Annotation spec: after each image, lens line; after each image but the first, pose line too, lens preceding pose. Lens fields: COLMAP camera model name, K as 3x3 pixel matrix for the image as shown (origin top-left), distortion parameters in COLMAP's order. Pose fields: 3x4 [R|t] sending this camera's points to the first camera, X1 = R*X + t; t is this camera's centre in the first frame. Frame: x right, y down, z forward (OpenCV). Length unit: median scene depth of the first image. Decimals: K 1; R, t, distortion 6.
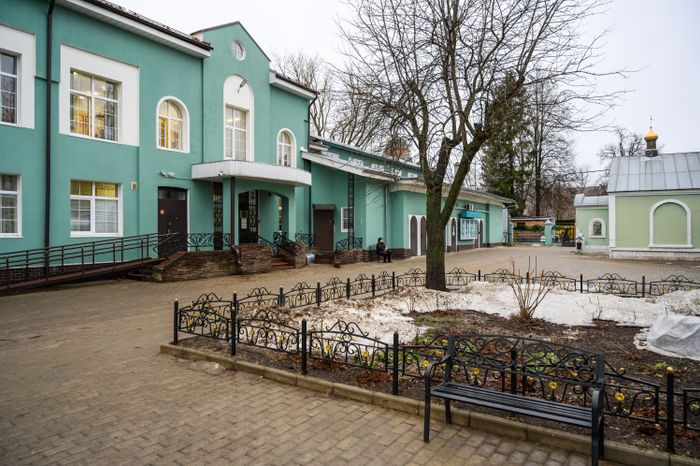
lens RADIAL K [[467.6, 0, 350.0], [0, 467.6, 233.0], [0, 0, 1]] dist [0.002051, 0.000781]
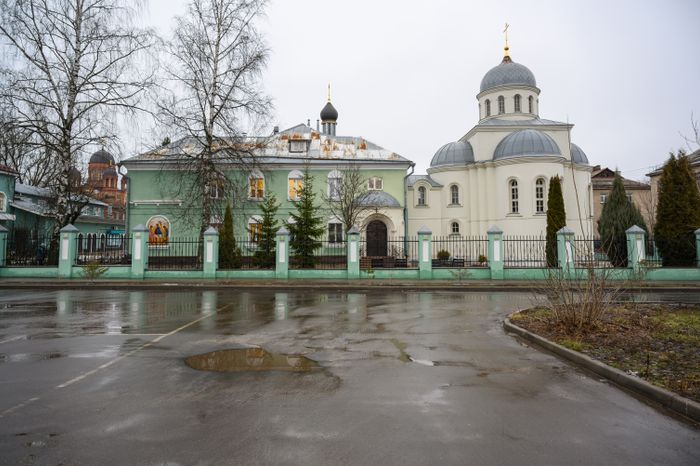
lens RADIAL K [[467.6, 0, 350.0], [0, 467.6, 233.0], [0, 0, 1]] dist [0.002051, 0.000781]
pose [[0.844383, 0.015426, 0.535518, 0.060971], [-0.002252, 0.999679, -0.025246, 0.013995], [-0.535736, 0.020112, 0.844146, -1.491695]]
